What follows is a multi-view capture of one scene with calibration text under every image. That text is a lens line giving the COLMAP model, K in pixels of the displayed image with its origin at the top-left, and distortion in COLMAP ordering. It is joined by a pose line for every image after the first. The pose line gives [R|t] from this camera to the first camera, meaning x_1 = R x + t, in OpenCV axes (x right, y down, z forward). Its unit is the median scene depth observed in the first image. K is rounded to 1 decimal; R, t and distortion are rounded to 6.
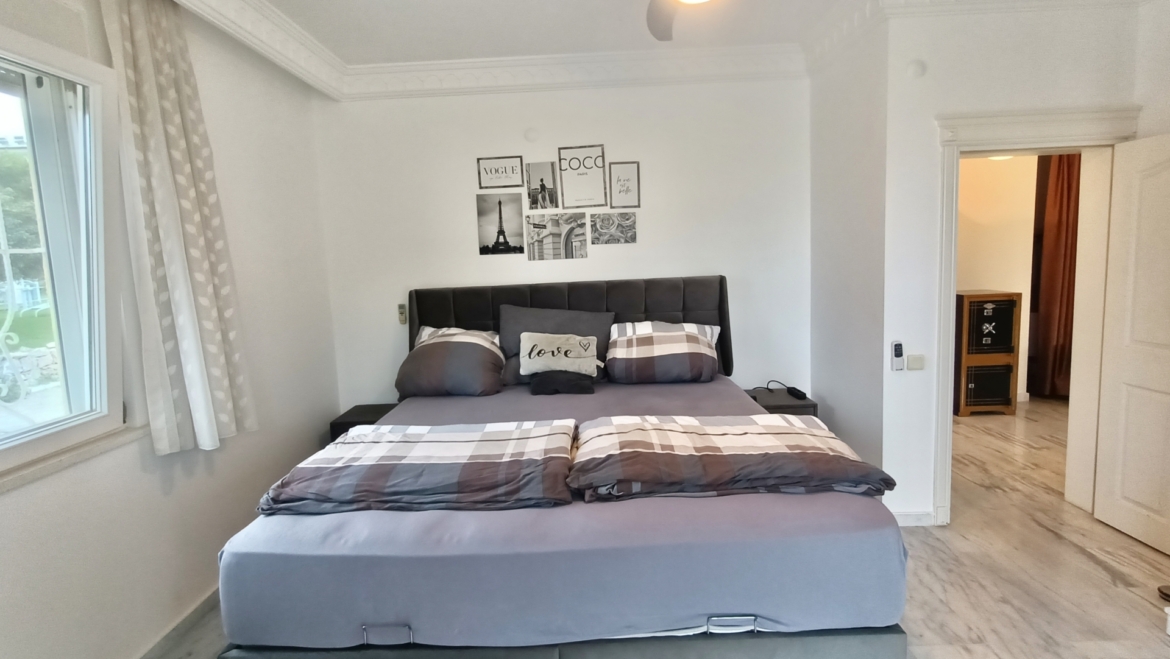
lens RADIAL K [[535.9, 0, 583.2], [0, 535.9, 323.8], [0, 0, 1]] dist [-0.004084, 0.001990]
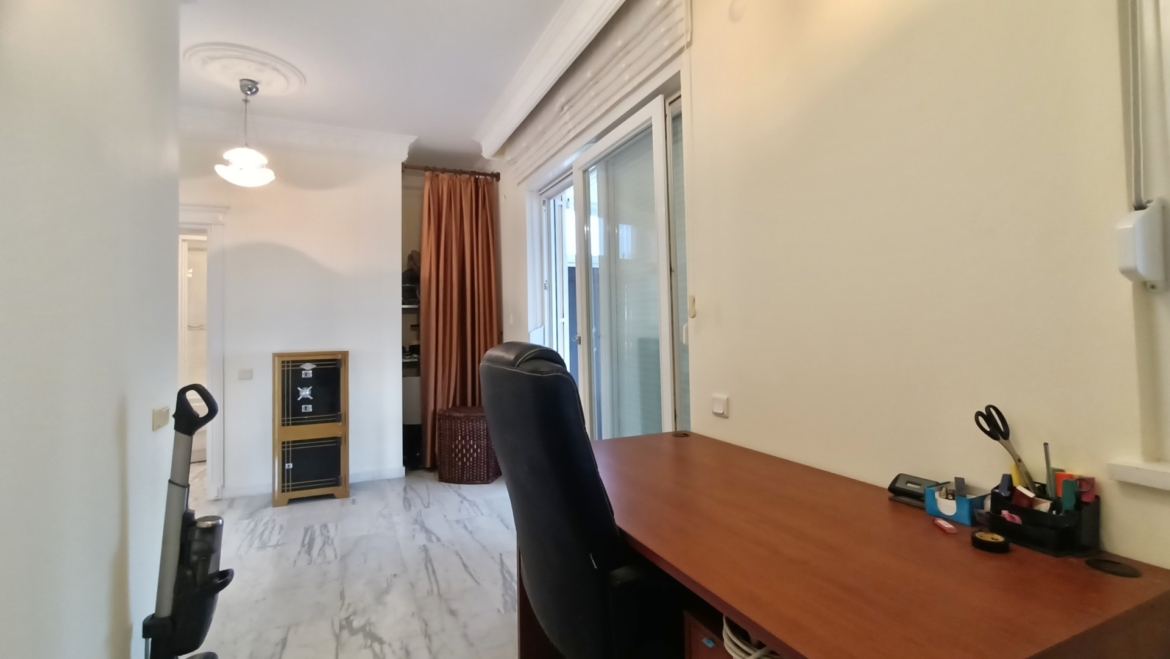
lens RADIAL K [[535.9, 0, 585.8], [0, 535.9, 322.9], [0, 0, 1]] dist [-0.004084, 0.001990]
pose [[0.903433, 0.030378, 0.427651, 0.785193], [0.027963, 0.991187, -0.129482, 0.019560], [-0.427816, 0.128937, 0.894622, 0.060308]]
